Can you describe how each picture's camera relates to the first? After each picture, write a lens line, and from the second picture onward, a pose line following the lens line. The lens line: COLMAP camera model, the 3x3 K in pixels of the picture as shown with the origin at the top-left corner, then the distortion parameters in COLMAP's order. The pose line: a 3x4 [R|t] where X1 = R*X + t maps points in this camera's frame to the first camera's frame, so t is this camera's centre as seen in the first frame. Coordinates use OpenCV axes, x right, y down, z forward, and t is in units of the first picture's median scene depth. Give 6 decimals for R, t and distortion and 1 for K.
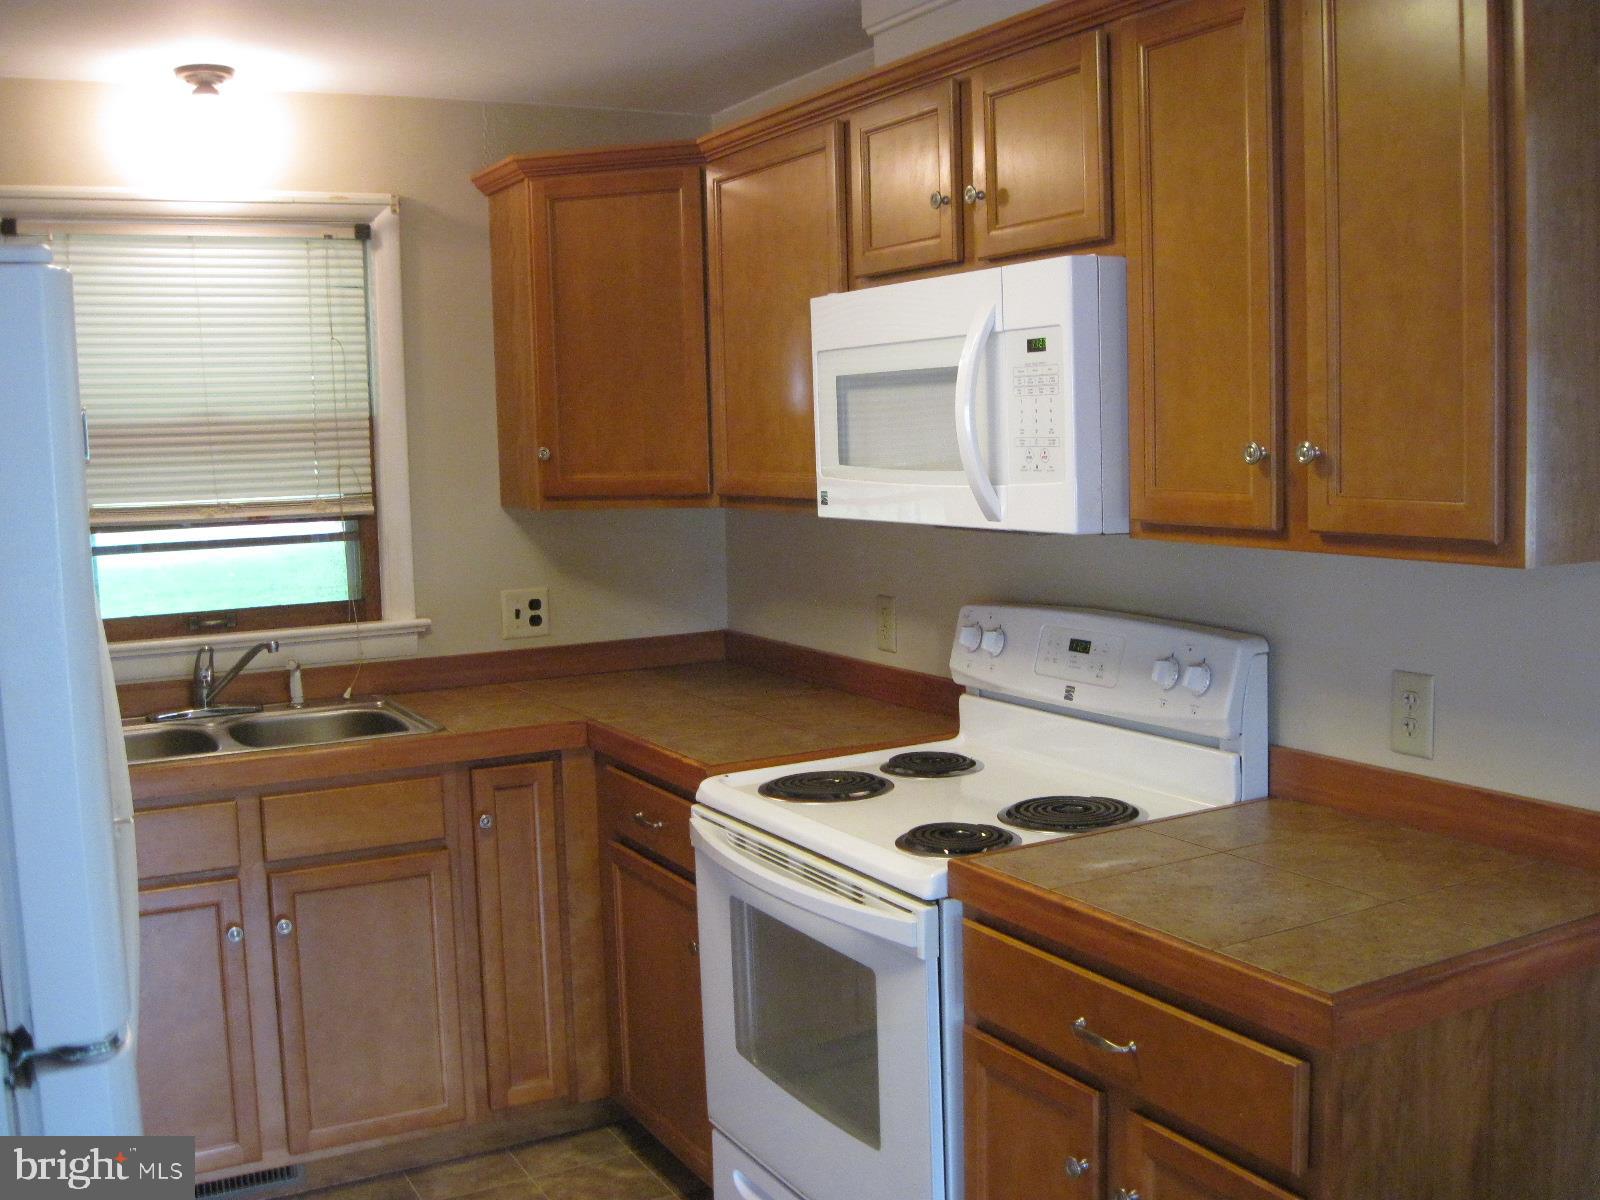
lens RADIAL K [[1640.3, 0, 820.1], [0, 1640.3, 588.5], [0, 0, 1]] dist [-0.129903, 0.073964]
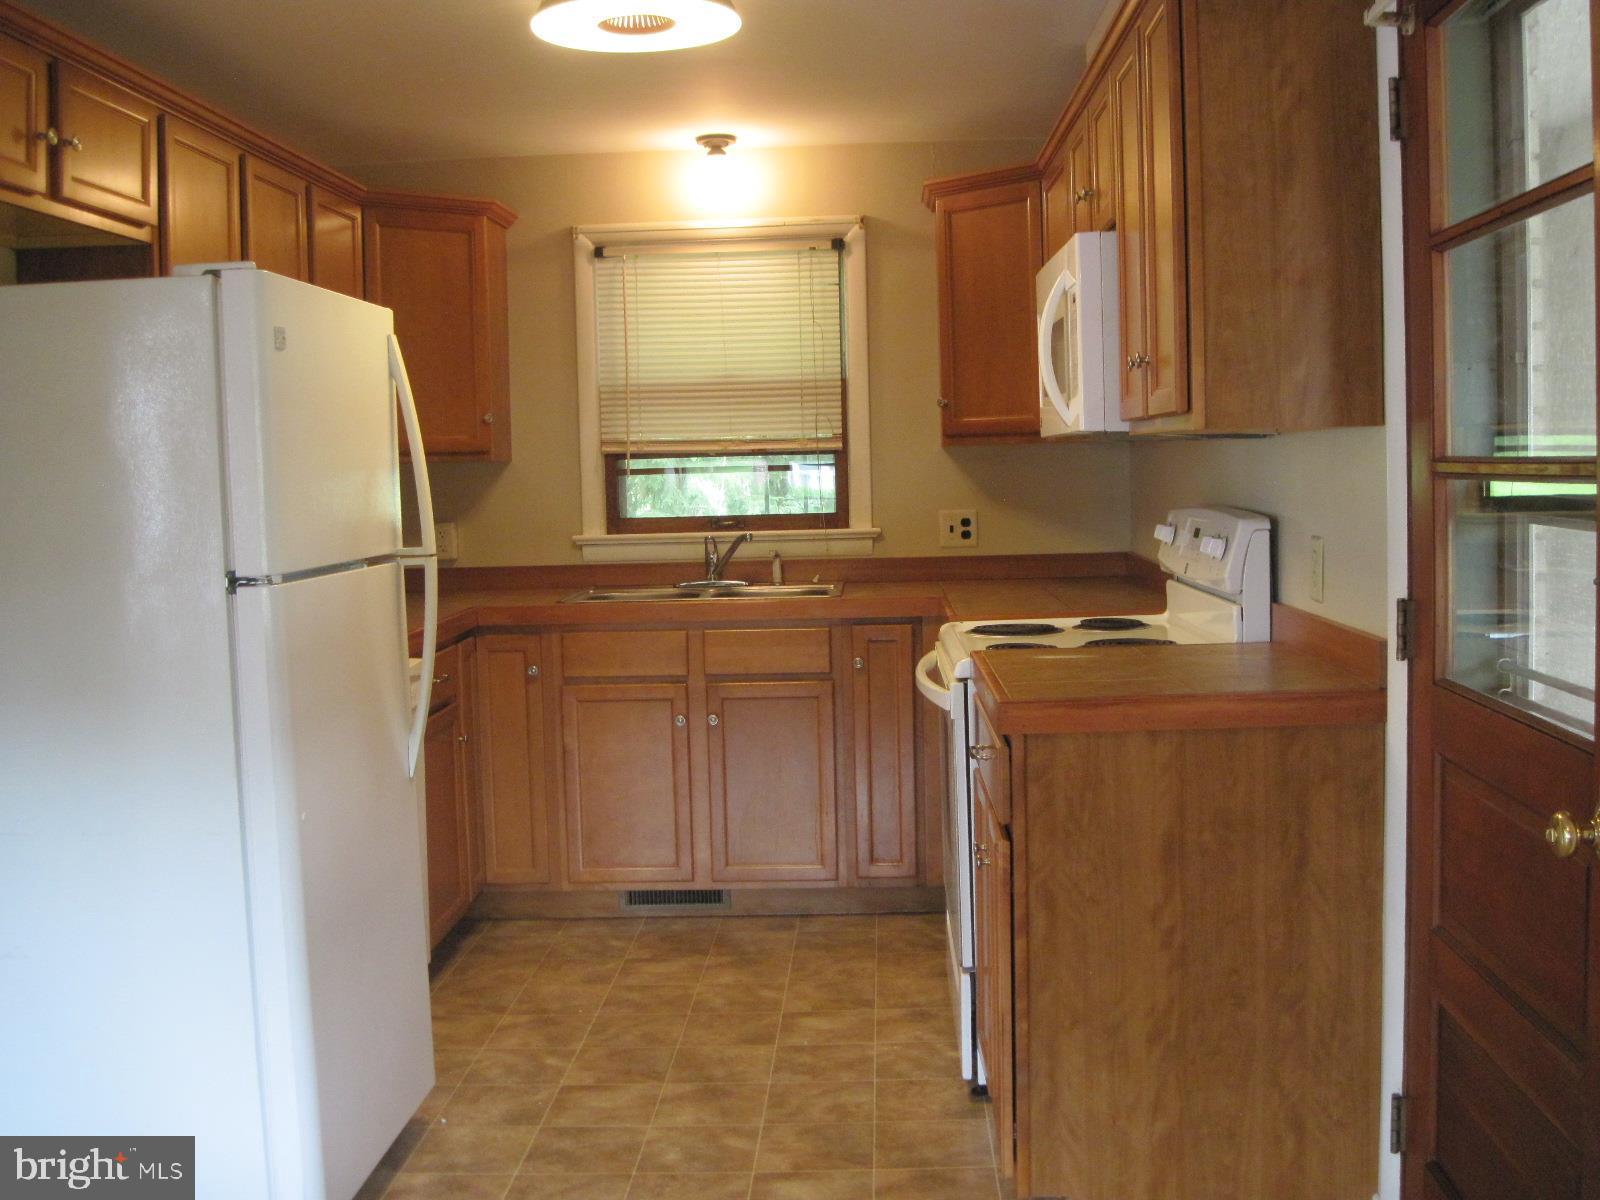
lens RADIAL K [[1640.3, 0, 820.1], [0, 1640.3, 588.5], [0, 0, 1]] dist [-0.129903, 0.073964]
pose [[0.860777, 0.043345, -0.507134, 0.426062], [-0.046765, 0.998888, 0.005999, 0.065511], [0.506830, 0.018552, 0.861847, -0.201279]]
